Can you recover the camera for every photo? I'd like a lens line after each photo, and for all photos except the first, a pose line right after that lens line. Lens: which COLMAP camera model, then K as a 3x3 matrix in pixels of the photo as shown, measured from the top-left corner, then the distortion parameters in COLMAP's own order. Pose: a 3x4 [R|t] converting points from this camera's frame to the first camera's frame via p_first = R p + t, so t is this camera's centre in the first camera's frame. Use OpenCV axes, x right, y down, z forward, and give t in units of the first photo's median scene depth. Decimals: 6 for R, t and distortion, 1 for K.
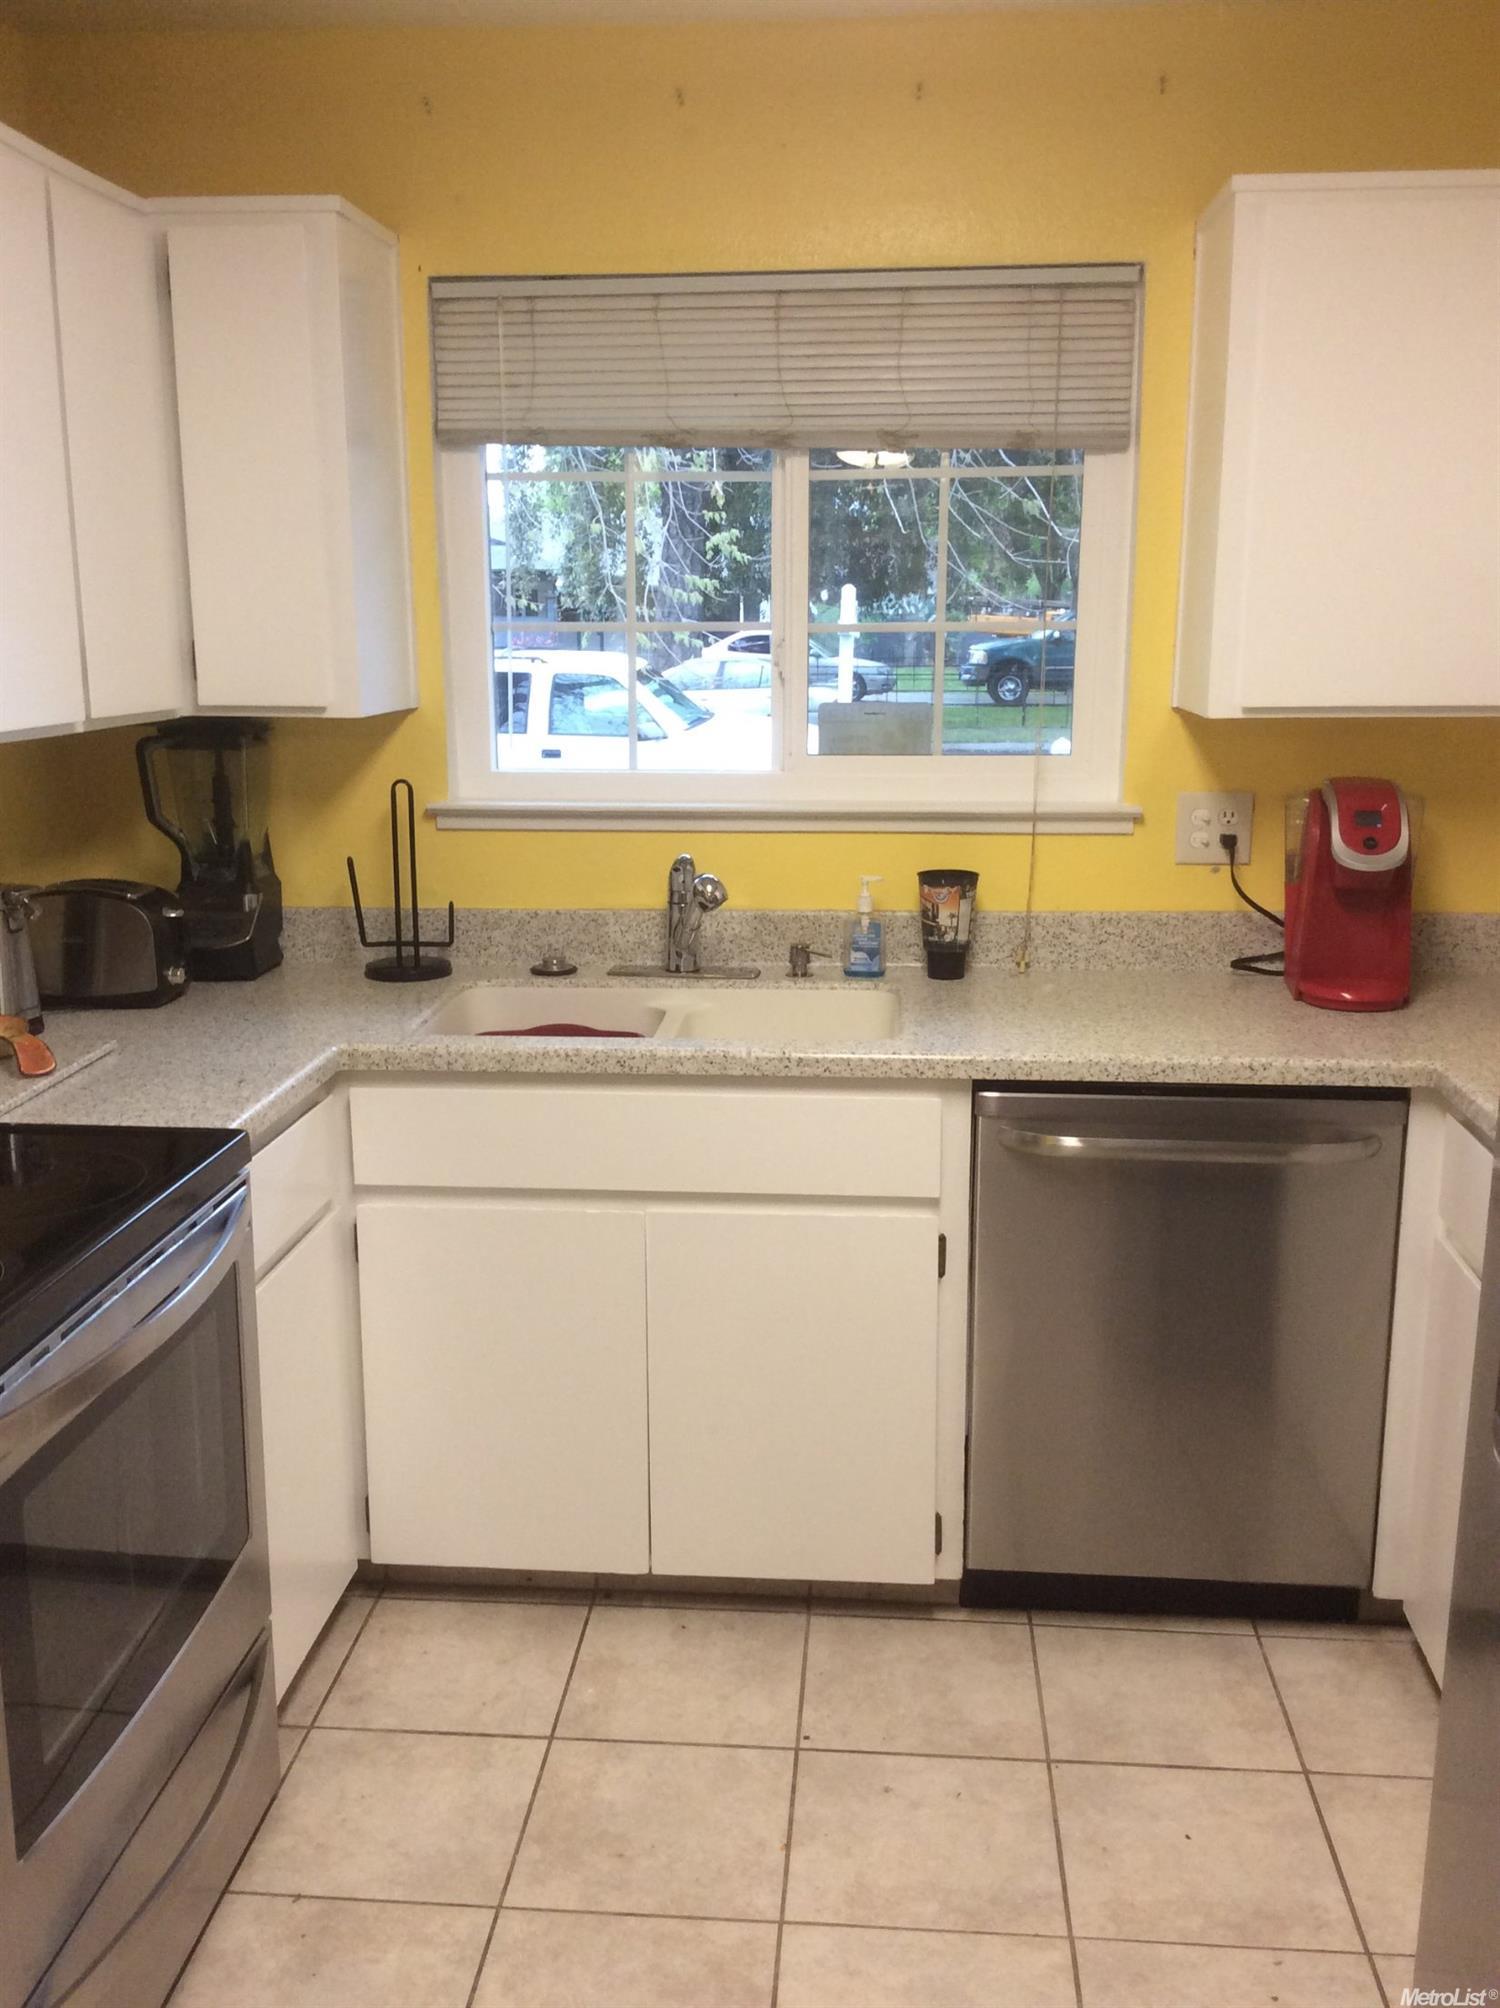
lens RADIAL K [[1814.3, 0, 749.1], [0, 1814.3, 1011.1], [0, 0, 1]] dist [0.101048, -0.196298]
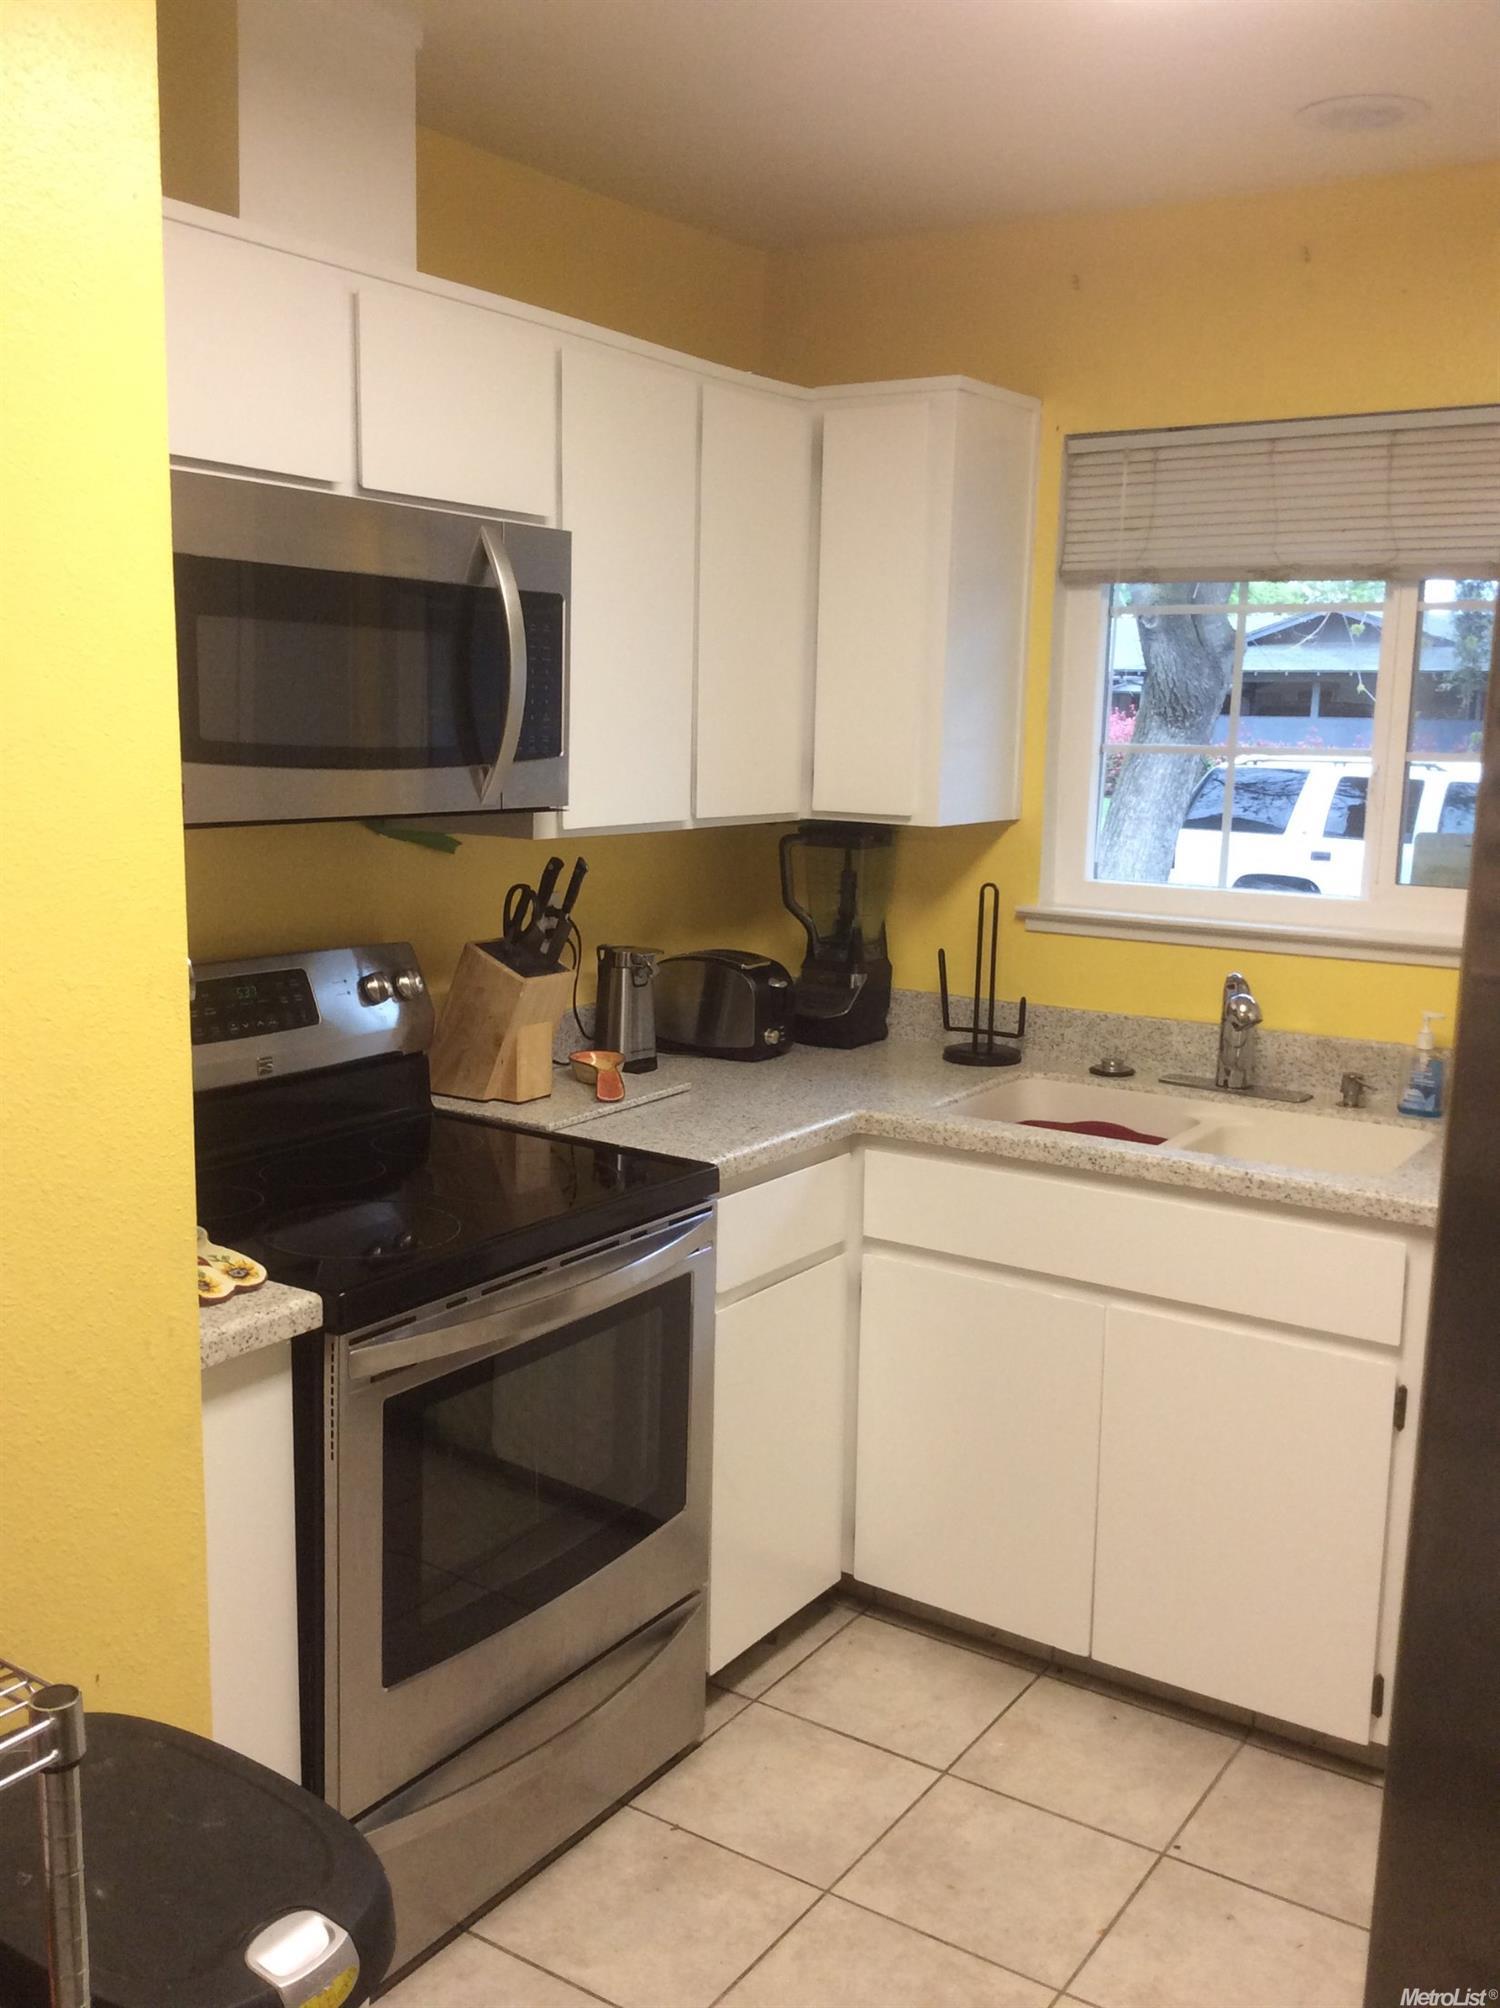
lens RADIAL K [[1814.3, 0, 749.1], [0, 1814.3, 1011.1], [0, 0, 1]] dist [0.101048, -0.196298]
pose [[0.874940, 0.100313, -0.473727, 0.221369], [-0.124697, 0.991988, -0.020250, -0.010314], [0.467900, 0.076789, 0.880439, -0.033462]]
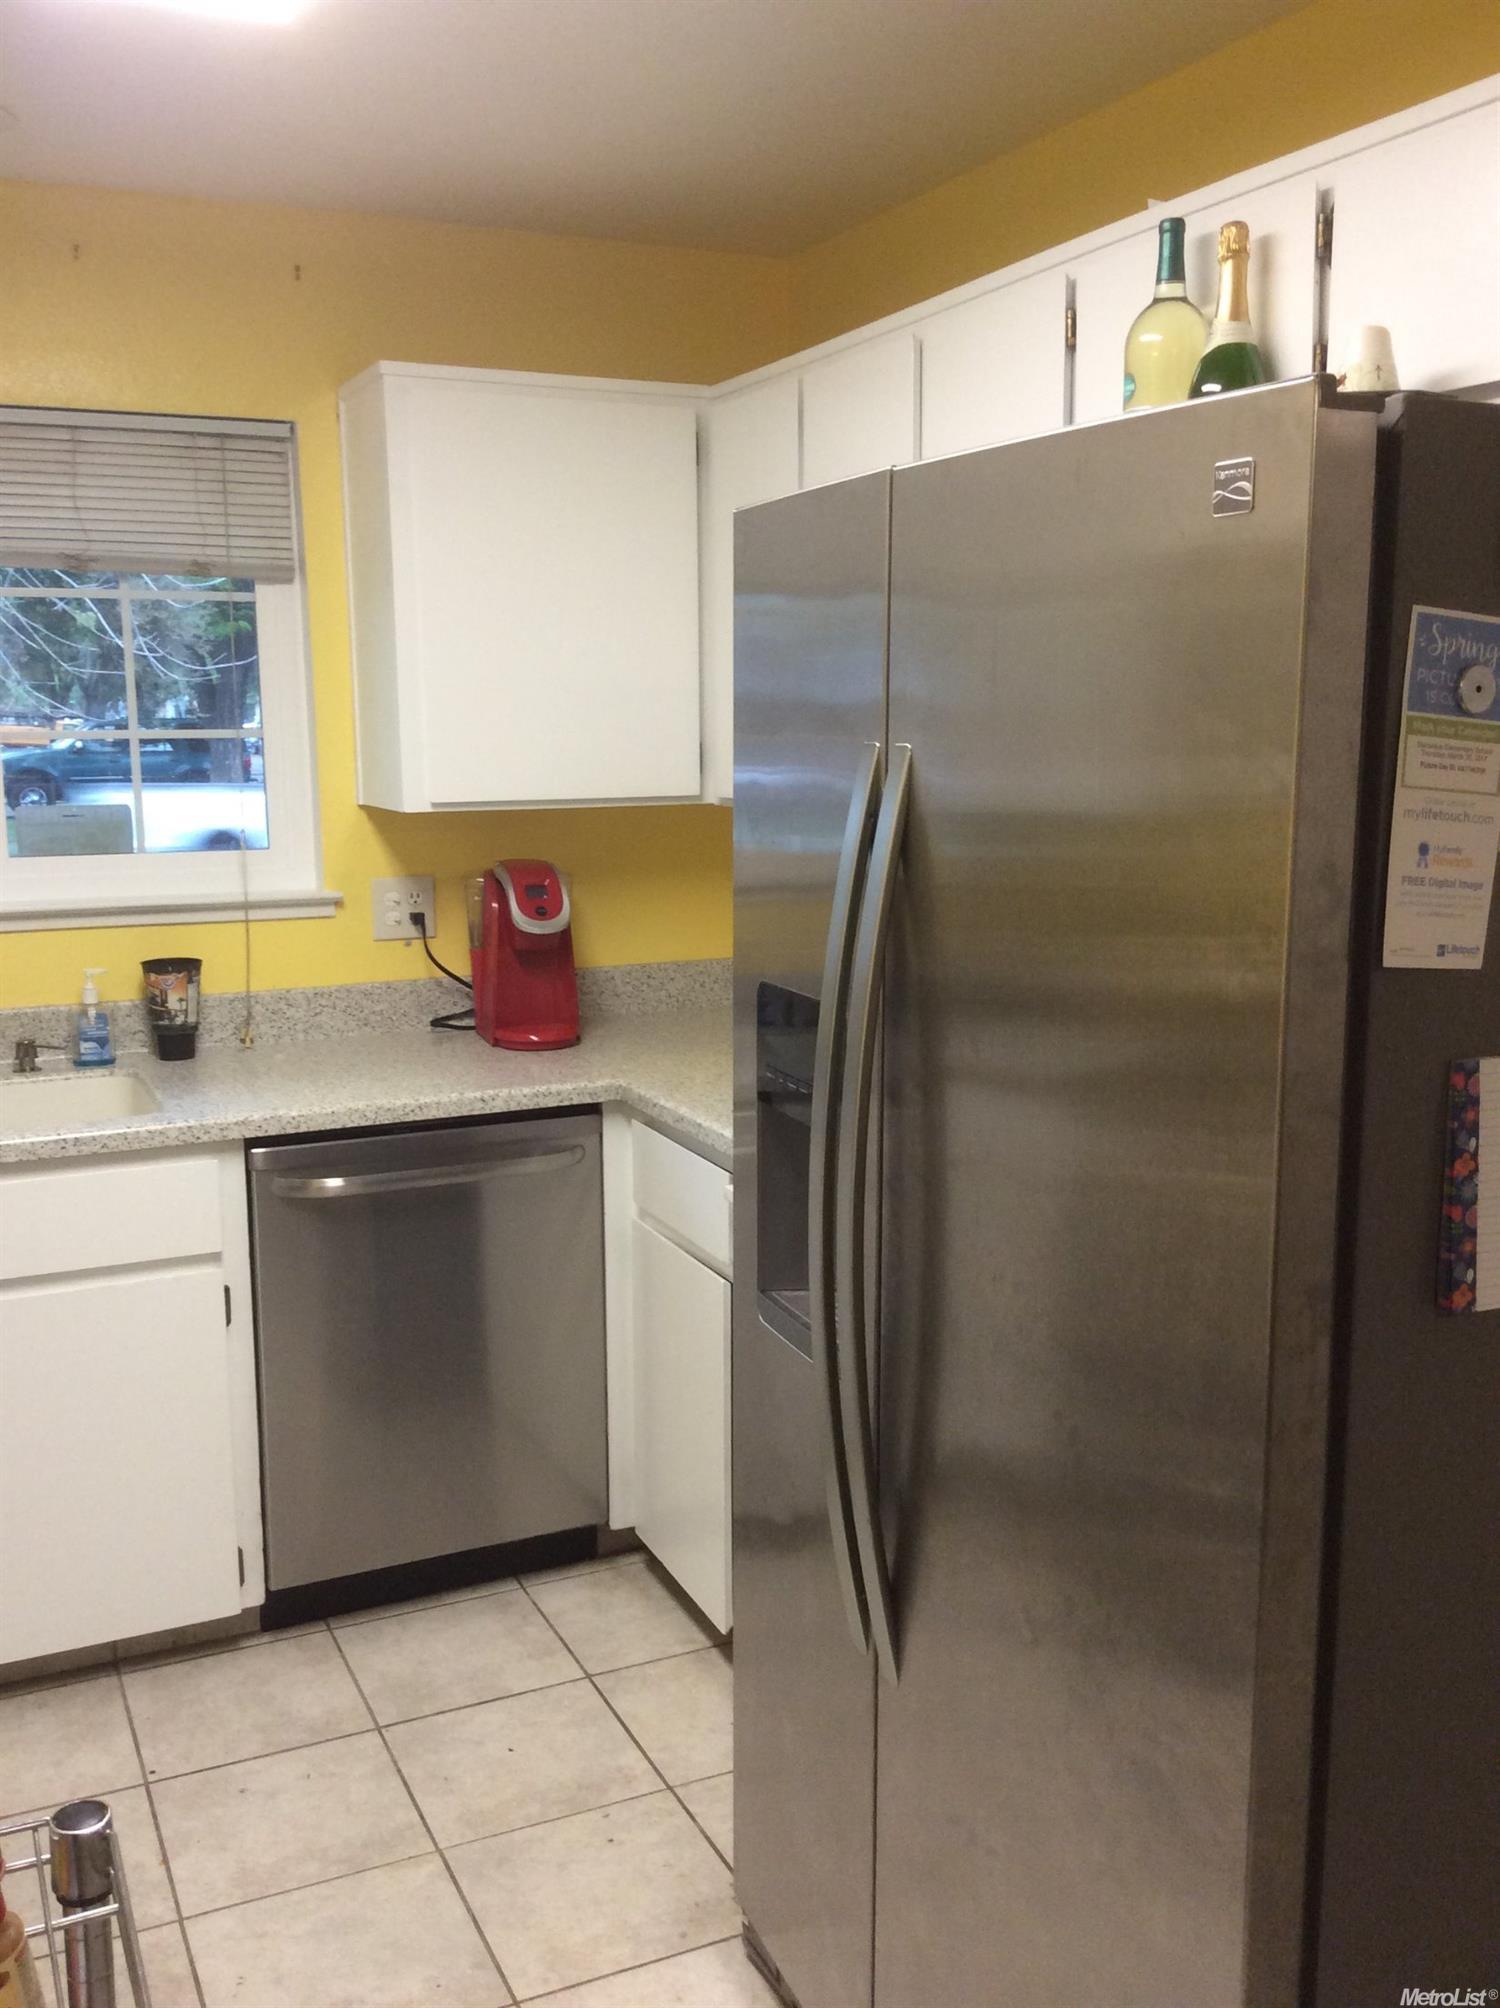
lens RADIAL K [[1814.3, 0, 749.1], [0, 1814.3, 1011.1], [0, 0, 1]] dist [0.101048, -0.196298]
pose [[0.868269, -0.081901, 0.489286, -0.130637], [0.110228, 0.993474, -0.029311, 0.023698], [-0.483692, 0.079383, 0.871631, -0.109136]]
